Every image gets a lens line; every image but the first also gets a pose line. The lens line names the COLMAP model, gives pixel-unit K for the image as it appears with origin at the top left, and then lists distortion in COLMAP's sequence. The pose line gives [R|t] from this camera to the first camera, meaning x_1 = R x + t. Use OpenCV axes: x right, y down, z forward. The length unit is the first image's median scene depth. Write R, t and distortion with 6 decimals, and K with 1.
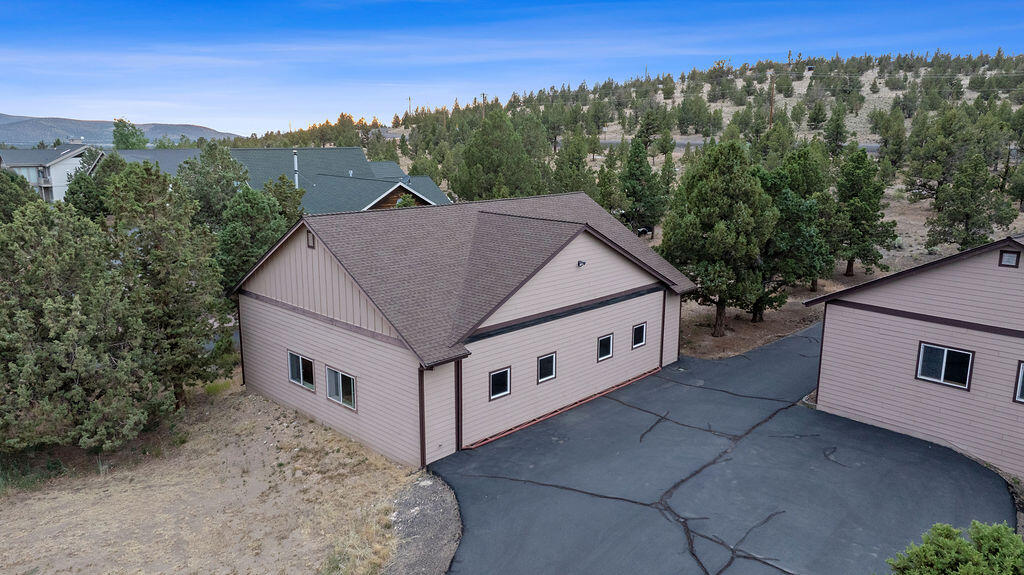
lens RADIAL K [[725.4, 0, 515.4], [0, 725.4, 286.5], [0, 0, 1]] dist [-0.010438, -0.001184]
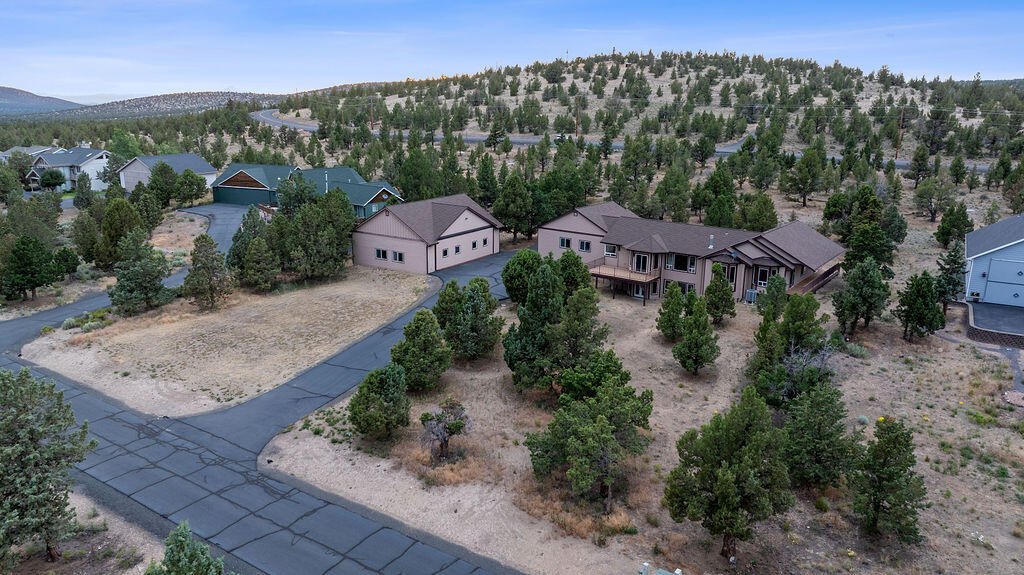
lens RADIAL K [[725.4, 0, 515.4], [0, 725.4, 286.5], [0, 0, 1]] dist [-0.010438, -0.001184]
pose [[0.981852, -0.042378, 0.184855, -0.281500], [0.033627, 0.998172, 0.050217, 0.106048], [-0.186645, -0.043090, 0.981482, -2.055278]]
